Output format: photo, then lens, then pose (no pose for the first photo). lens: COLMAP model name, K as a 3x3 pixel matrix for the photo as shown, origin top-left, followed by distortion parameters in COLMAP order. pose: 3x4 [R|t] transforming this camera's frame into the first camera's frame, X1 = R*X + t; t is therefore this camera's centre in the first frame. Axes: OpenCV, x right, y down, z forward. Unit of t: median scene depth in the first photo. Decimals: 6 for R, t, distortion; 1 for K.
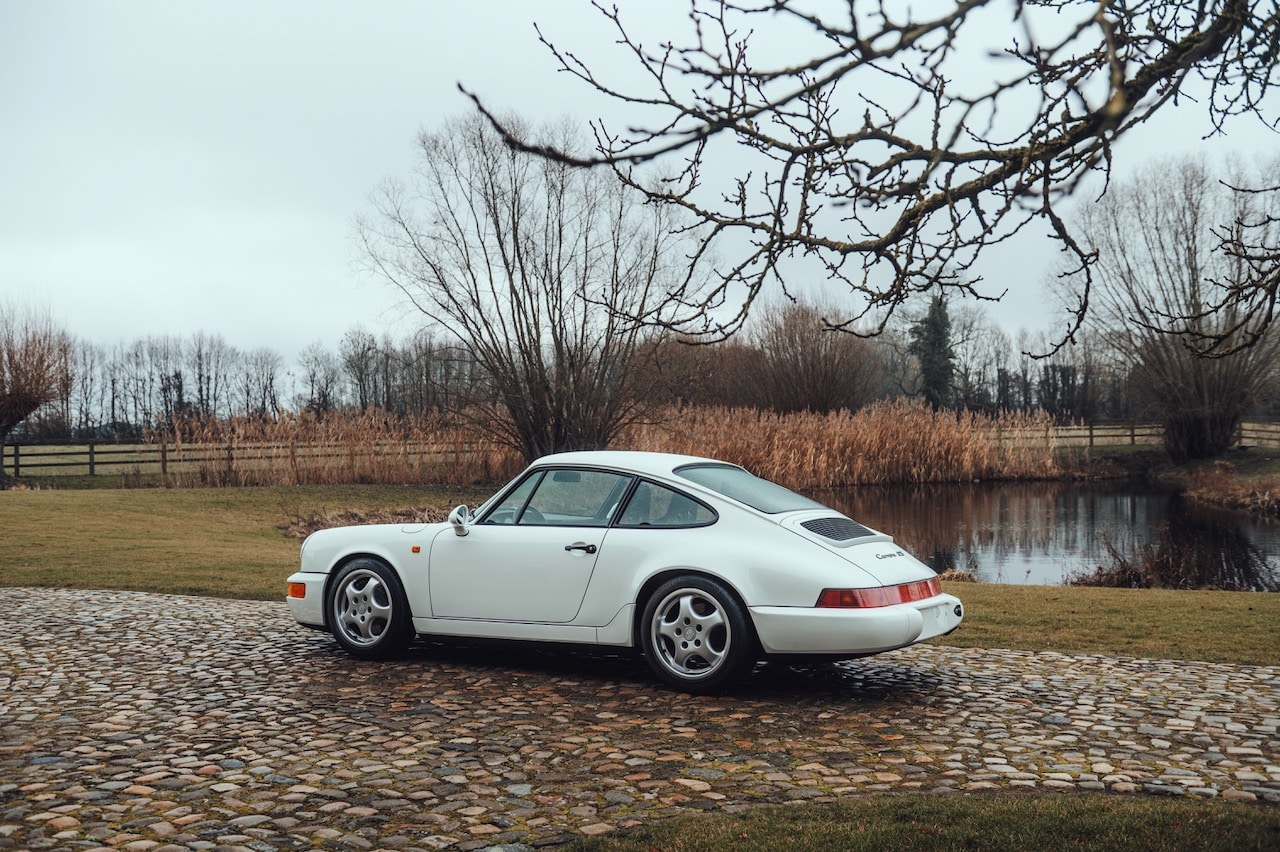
lens RADIAL K [[1258.8, 0, 637.2], [0, 1258.8, 428.6], [0, 0, 1]] dist [-0.042654, 0.000000]
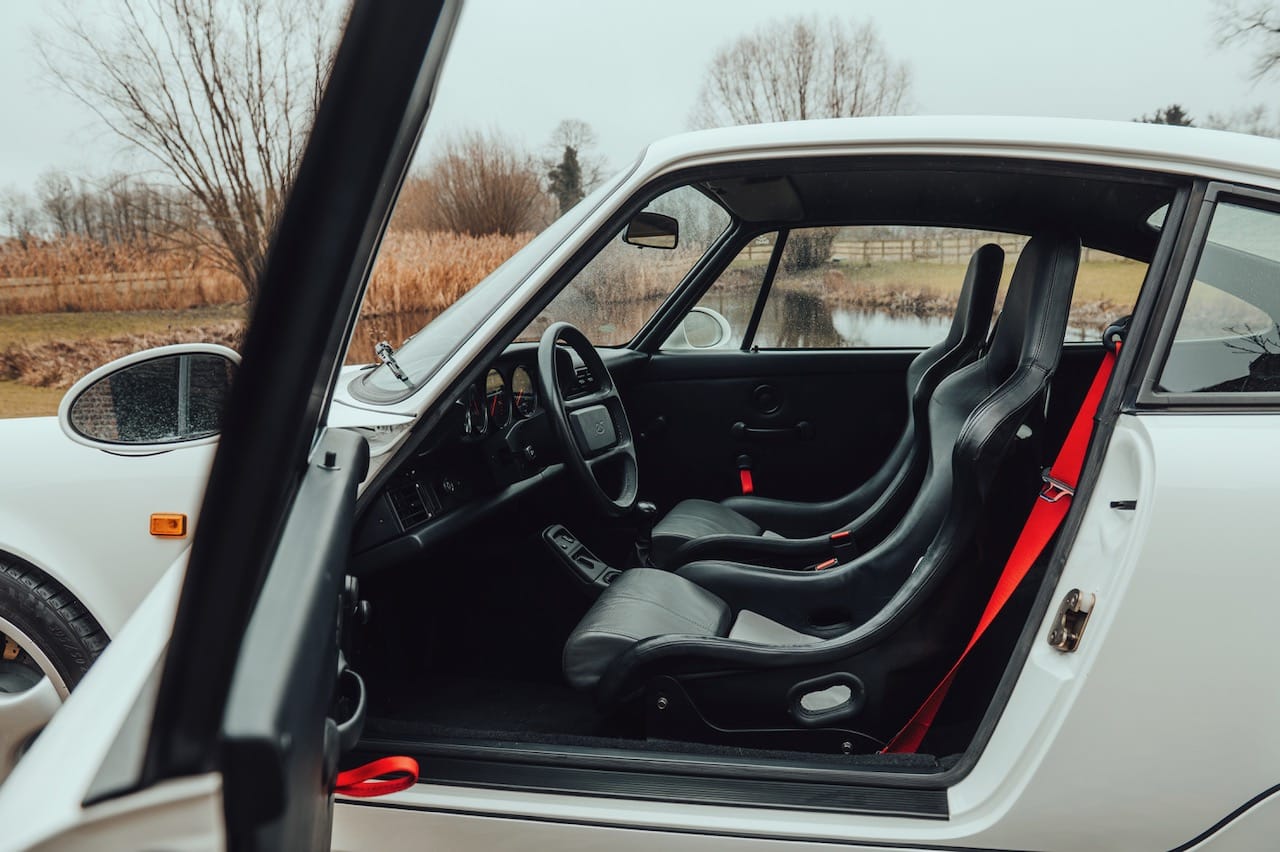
lens RADIAL K [[979.5, 0, 648.8], [0, 979.5, 429.1], [0, 0, 1]] dist [-0.039090, 0.000859]
pose [[0.948891, -0.071371, 0.307429, -0.024088], [0.016803, 0.984138, 0.176609, 0.007256], [-0.315157, -0.162417, 0.935038, 0.121689]]
